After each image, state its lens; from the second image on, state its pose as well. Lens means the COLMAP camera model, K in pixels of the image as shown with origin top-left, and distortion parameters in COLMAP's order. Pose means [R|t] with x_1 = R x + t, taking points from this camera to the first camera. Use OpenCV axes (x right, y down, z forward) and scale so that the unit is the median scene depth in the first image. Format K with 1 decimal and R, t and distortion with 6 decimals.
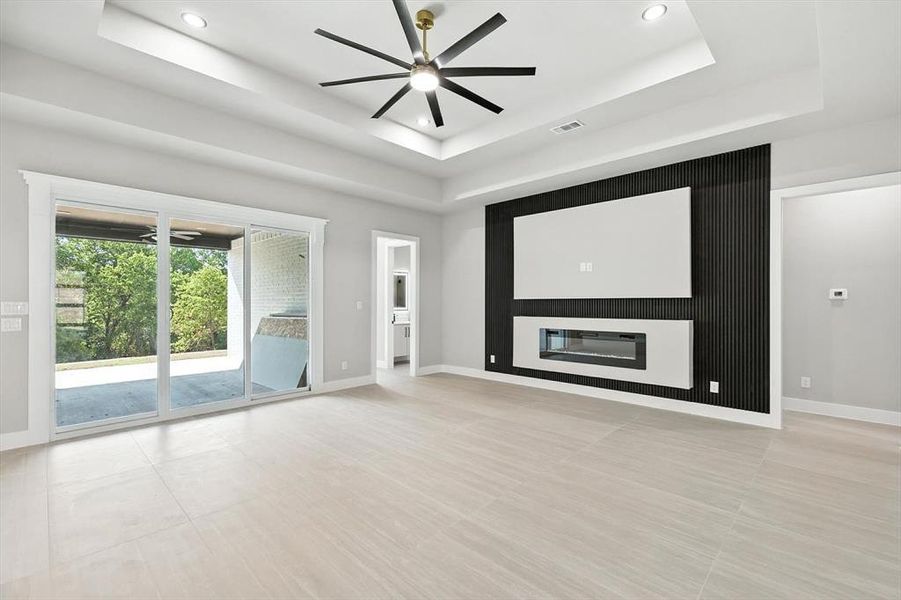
lens RADIAL K [[394.4, 0, 451.6], [0, 394.4, 301.7], [0, 0, 1]] dist [0.008305, -0.001107]
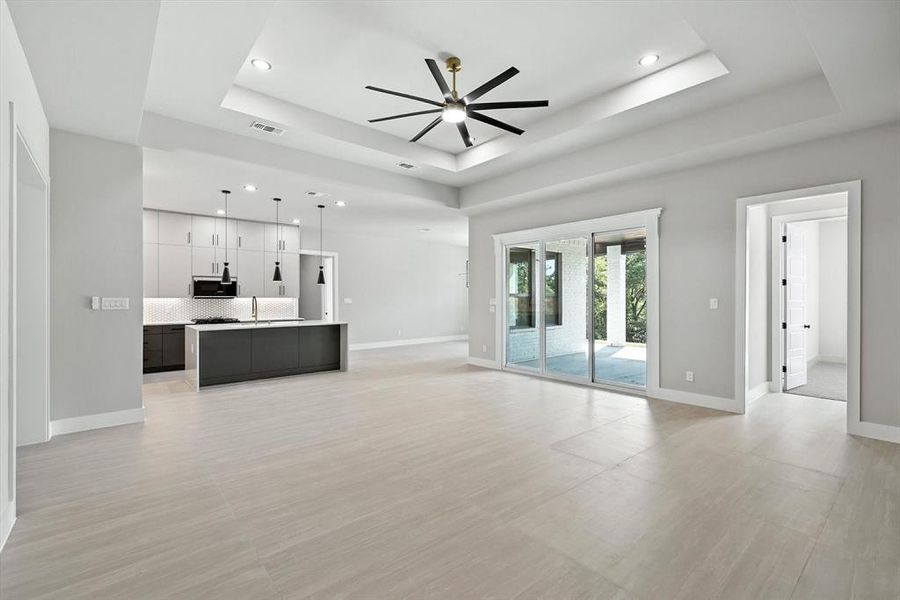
lens RADIAL K [[393.9, 0, 450.5], [0, 393.9, 298.2], [0, 0, 1]] dist [0.008305, -0.001107]
pose [[-0.078774, -0.000796, -0.996892, 1.016475], [-0.007239, 0.999974, -0.000226, 0.003305], [0.996866, 0.007199, -0.078778, 0.987348]]
